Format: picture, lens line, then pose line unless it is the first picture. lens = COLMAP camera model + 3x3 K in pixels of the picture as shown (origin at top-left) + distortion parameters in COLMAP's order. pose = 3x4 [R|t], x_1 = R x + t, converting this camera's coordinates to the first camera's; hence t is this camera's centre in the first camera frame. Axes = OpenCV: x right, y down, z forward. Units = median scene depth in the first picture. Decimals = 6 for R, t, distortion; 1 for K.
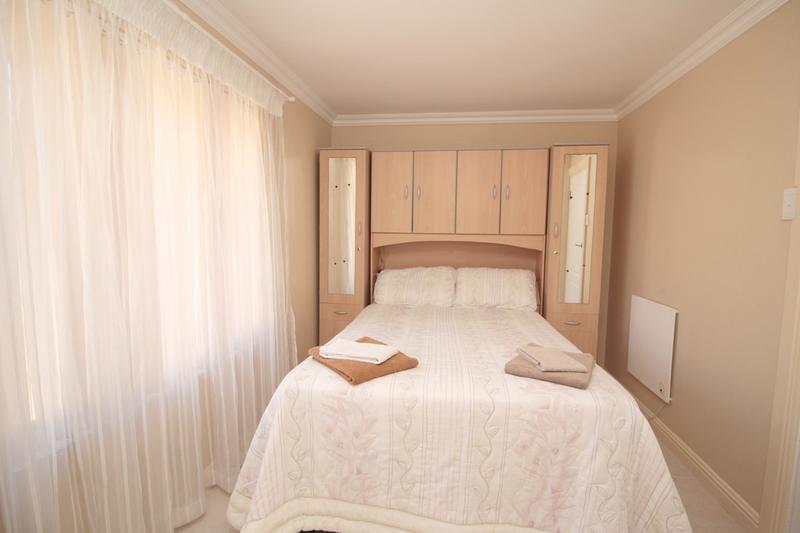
lens RADIAL K [[368.5, 0, 404.3], [0, 368.5, 264.7], [0, 0, 1]] dist [-0.018323, -0.000227]
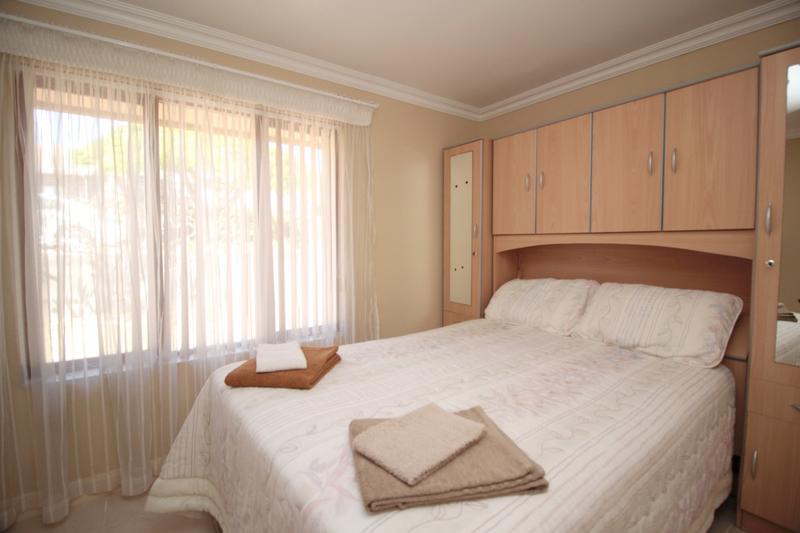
lens RADIAL K [[359.9, 0, 400.2], [0, 359.9, 263.7], [0, 0, 1]] dist [-0.014352, 0.000088]
pose [[0.717555, 0.028795, -0.695906, 0.361204], [-0.046926, 0.998873, -0.007054, -0.004007], [0.694919, 0.037718, 0.718098, 0.273356]]
